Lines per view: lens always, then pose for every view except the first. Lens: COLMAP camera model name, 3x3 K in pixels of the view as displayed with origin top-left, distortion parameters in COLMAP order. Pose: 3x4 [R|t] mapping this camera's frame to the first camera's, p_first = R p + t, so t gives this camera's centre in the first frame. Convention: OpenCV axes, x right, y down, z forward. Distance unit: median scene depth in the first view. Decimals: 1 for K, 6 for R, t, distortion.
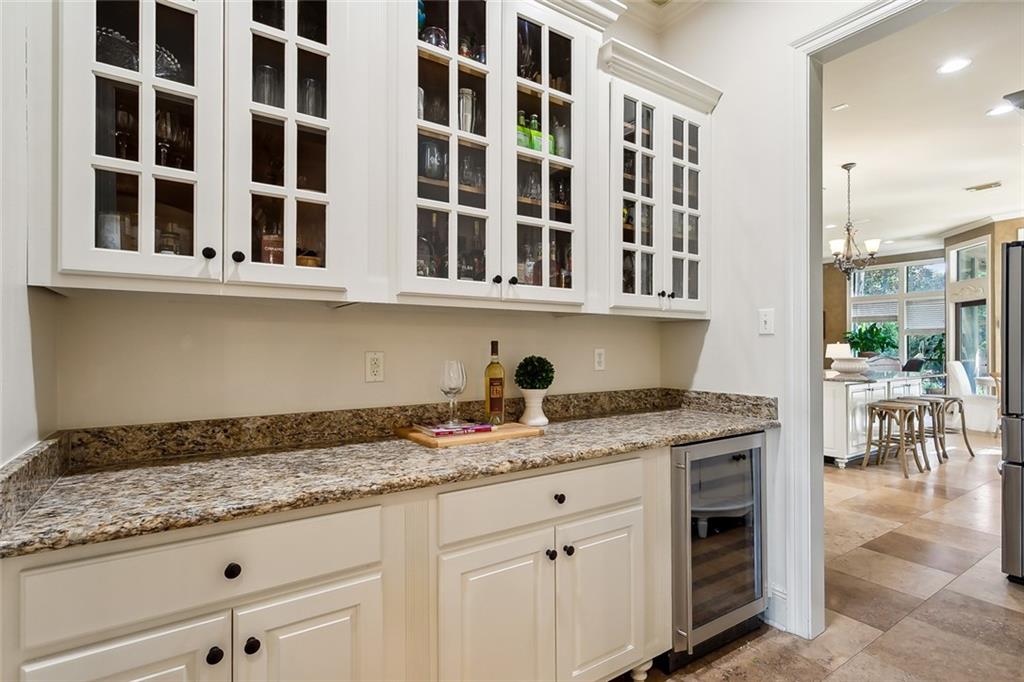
lens RADIAL K [[501.4, 0, 506.9], [0, 501.4, 344.9], [0, 0, 1]] dist [-0.000401, -0.000070]
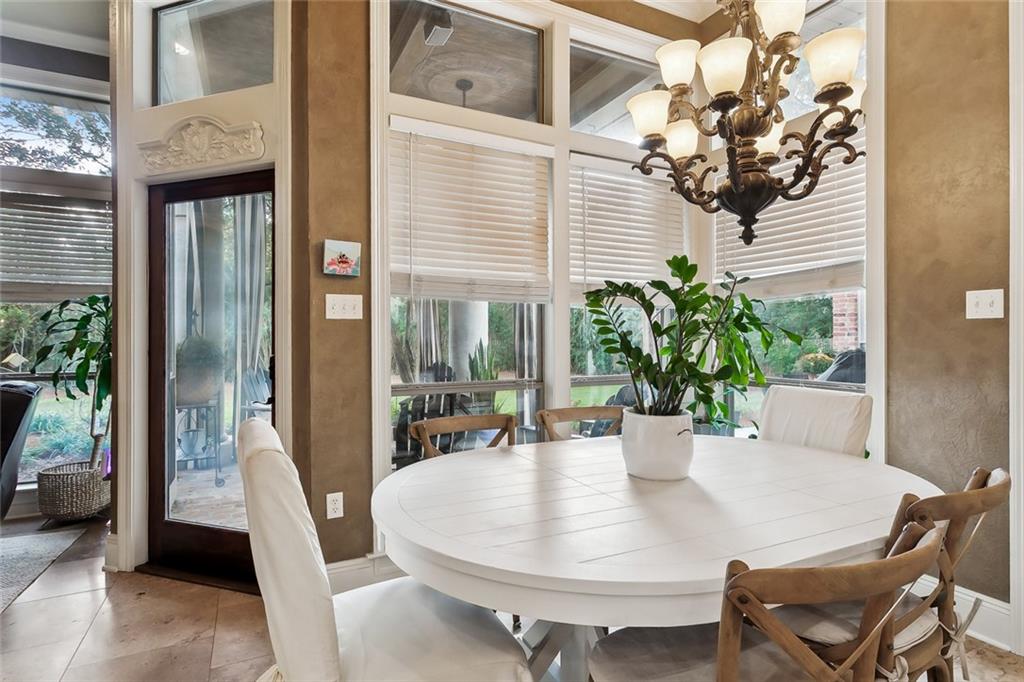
lens RADIAL K [[535.5, 0, 512.0], [0, 535.5, 341.0], [0, 0, 1]] dist [0.001205, 0.000207]
pose [[0.130157, -0.003914, 0.991486, 0.616465], [-0.003006, 0.999986, 0.004343, 0.004061], [-0.991489, -0.003546, 0.130144, 0.754137]]
